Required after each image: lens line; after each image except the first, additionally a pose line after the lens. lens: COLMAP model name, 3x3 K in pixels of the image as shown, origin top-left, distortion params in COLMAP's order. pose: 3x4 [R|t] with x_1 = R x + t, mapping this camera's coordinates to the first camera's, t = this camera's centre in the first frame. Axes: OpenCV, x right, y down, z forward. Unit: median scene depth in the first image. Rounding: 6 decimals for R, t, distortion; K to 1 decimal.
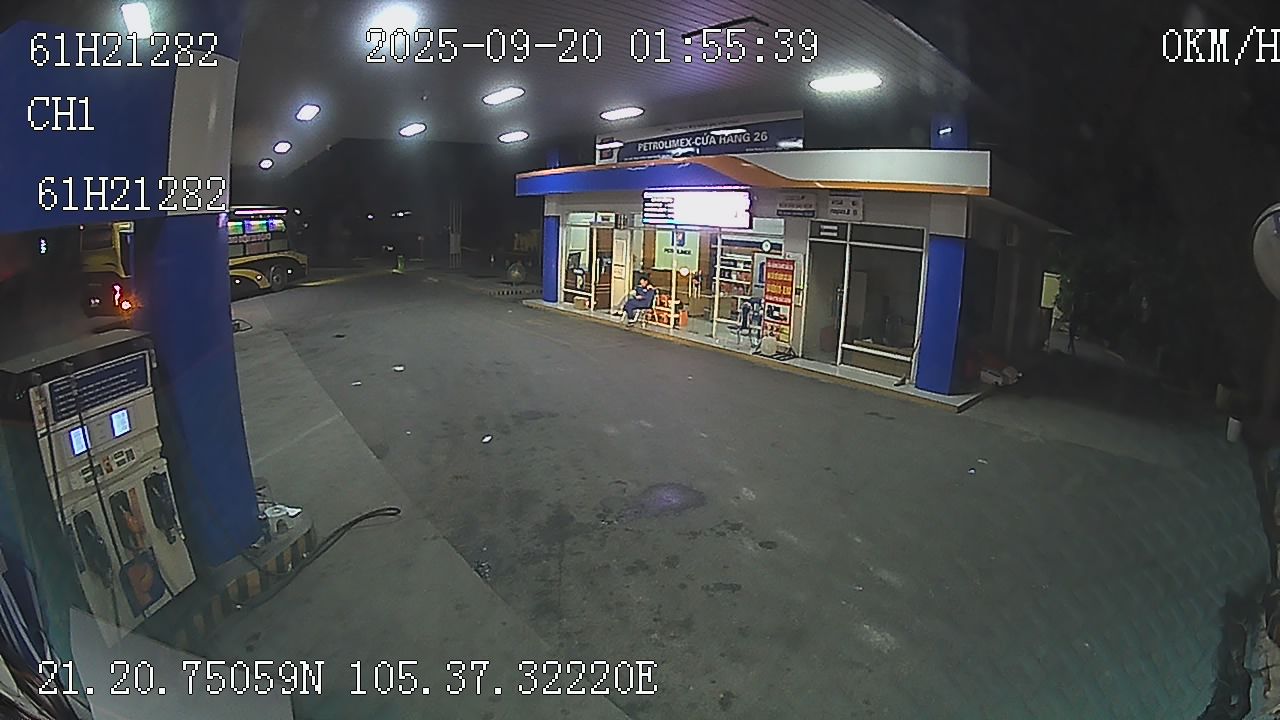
lens RADIAL K [[920.8, 0, 683.0], [0, 920.8, 354.0], [0, 0, 1]] dist [-0.303408, 0.002222]
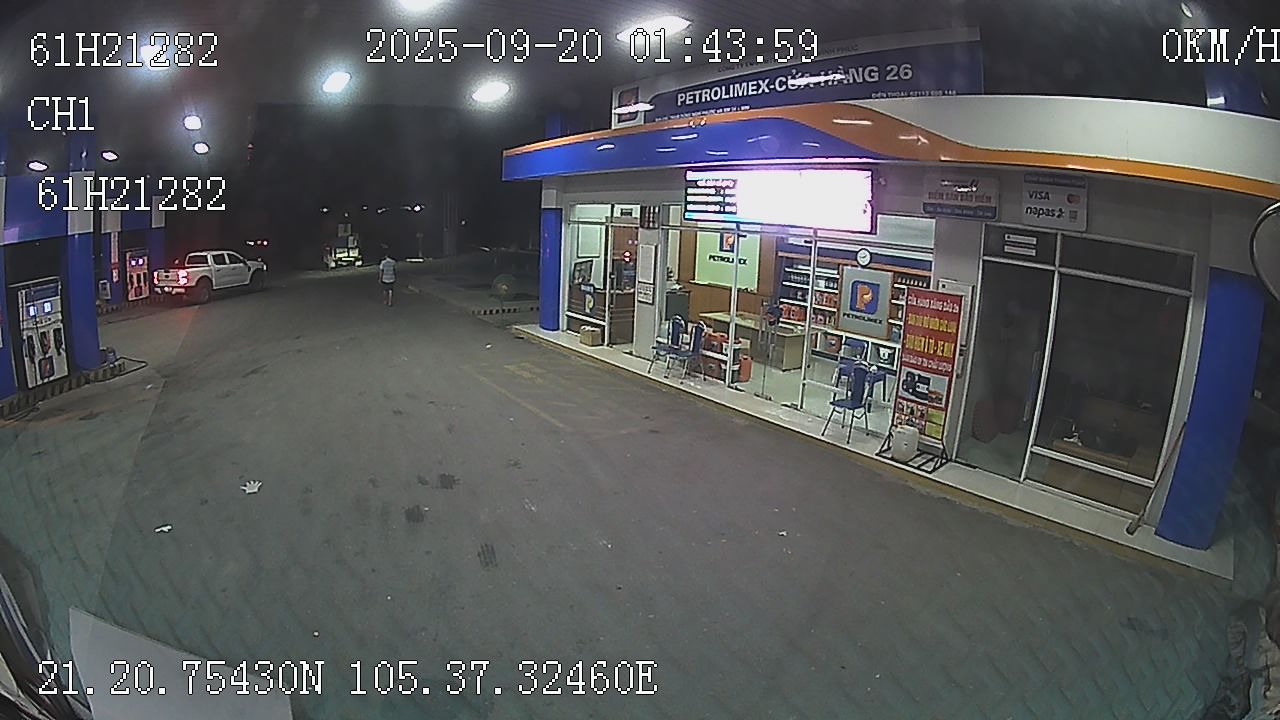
lens RADIAL K [[771.3, 0, 640.0], [0, 771.3, 360.0], [0, 0, 1]] dist [-0.309235, 0.080974]
pose [[0.996850, 0.017329, -0.077389, -0.032056], [-0.014157, 0.999045, 0.041347, -0.068364], [0.078032, -0.040121, 0.996143, 0.473714]]
